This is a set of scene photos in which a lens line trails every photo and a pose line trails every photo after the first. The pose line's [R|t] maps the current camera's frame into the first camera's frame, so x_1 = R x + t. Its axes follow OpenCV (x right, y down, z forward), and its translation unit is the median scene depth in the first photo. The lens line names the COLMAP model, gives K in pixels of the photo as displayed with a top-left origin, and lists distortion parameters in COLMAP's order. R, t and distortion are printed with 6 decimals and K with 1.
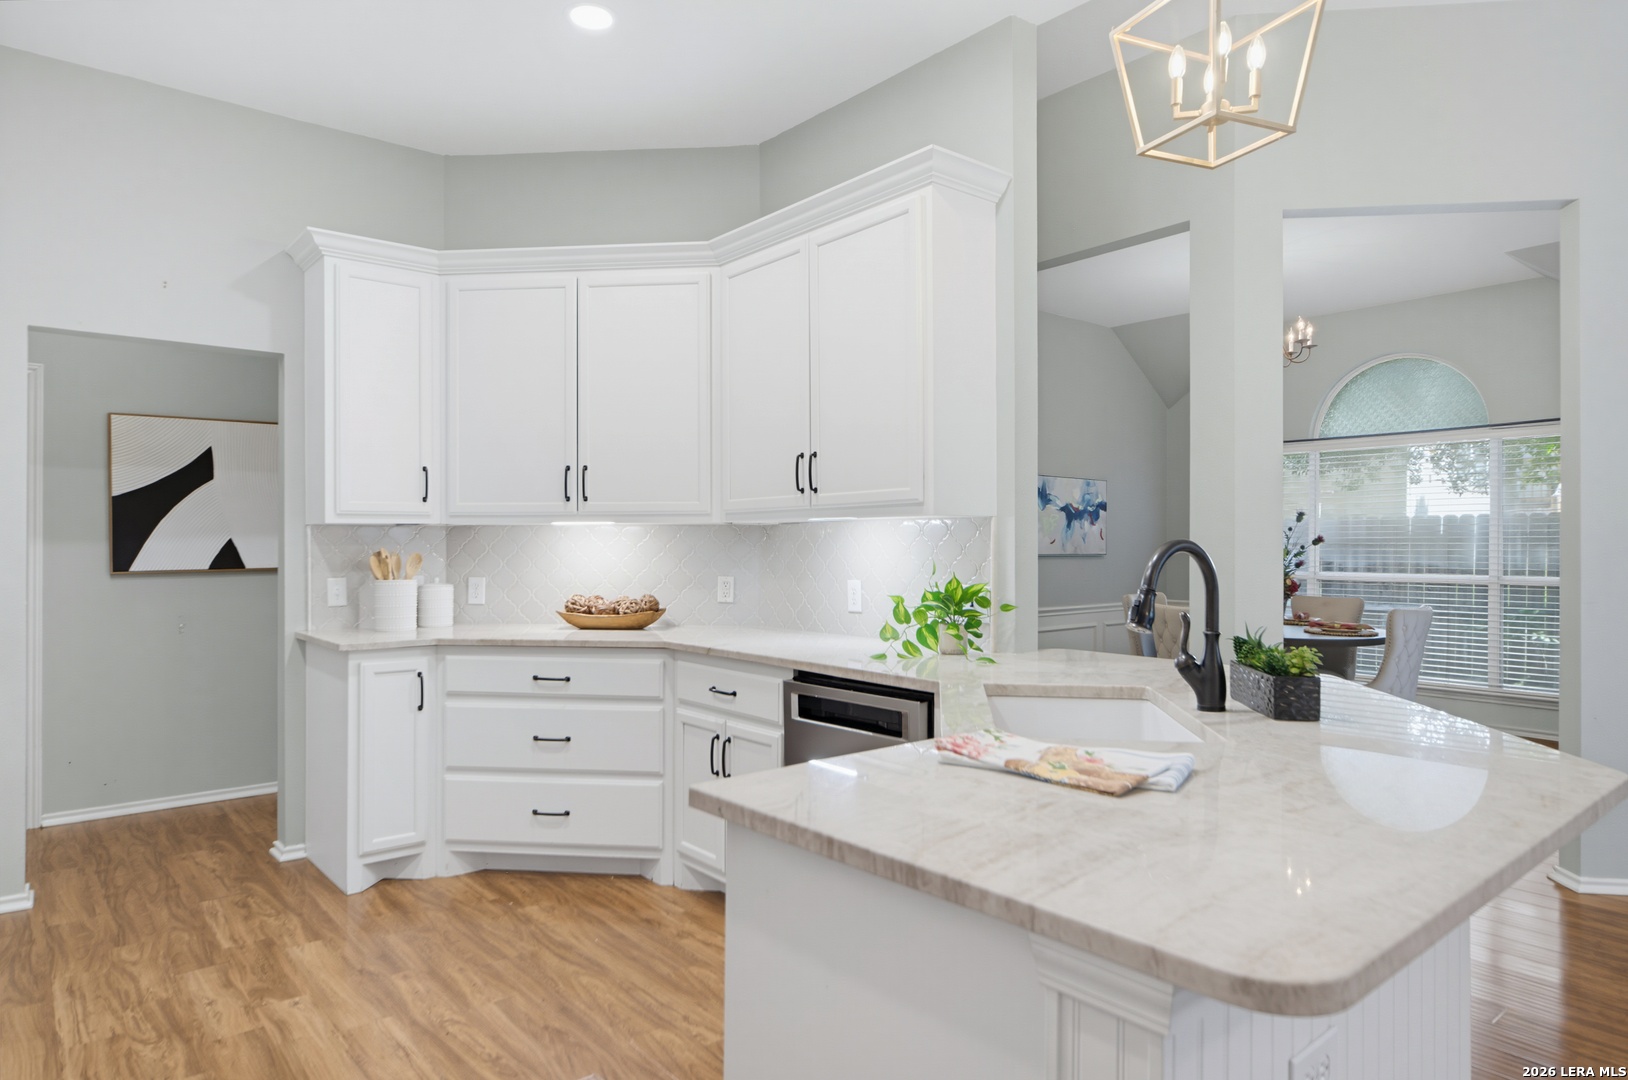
lens RADIAL K [[986.3, 0, 813.1], [0, 986.3, 536.1], [0, 0, 1]] dist [-0.001816, 0.000153]
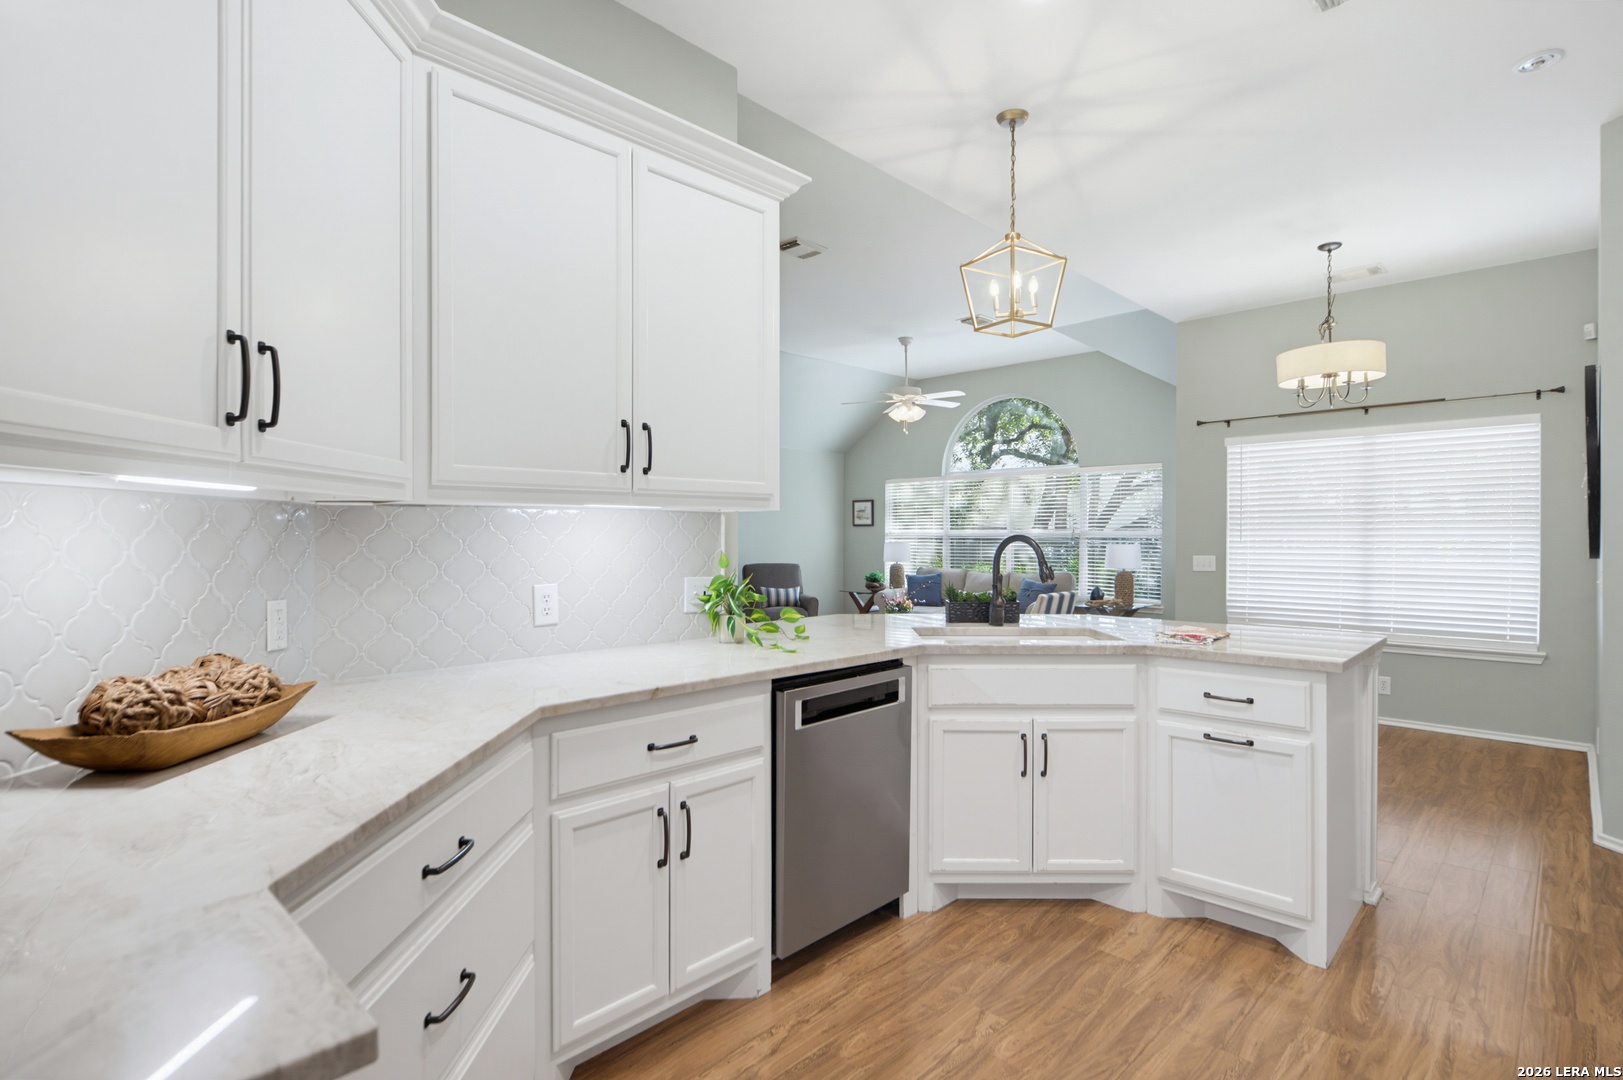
lens RADIAL K [[825.4, 0, 806.5], [0, 825.4, 539.4], [0, 0, 1]] dist [-0.011928, 0.001611]
pose [[-0.119875, -0.004162, 0.992780, -0.702028], [-0.009110, 0.999954, 0.003092, 0.006932], [-0.992747, -0.008674, -0.119907, 0.984439]]
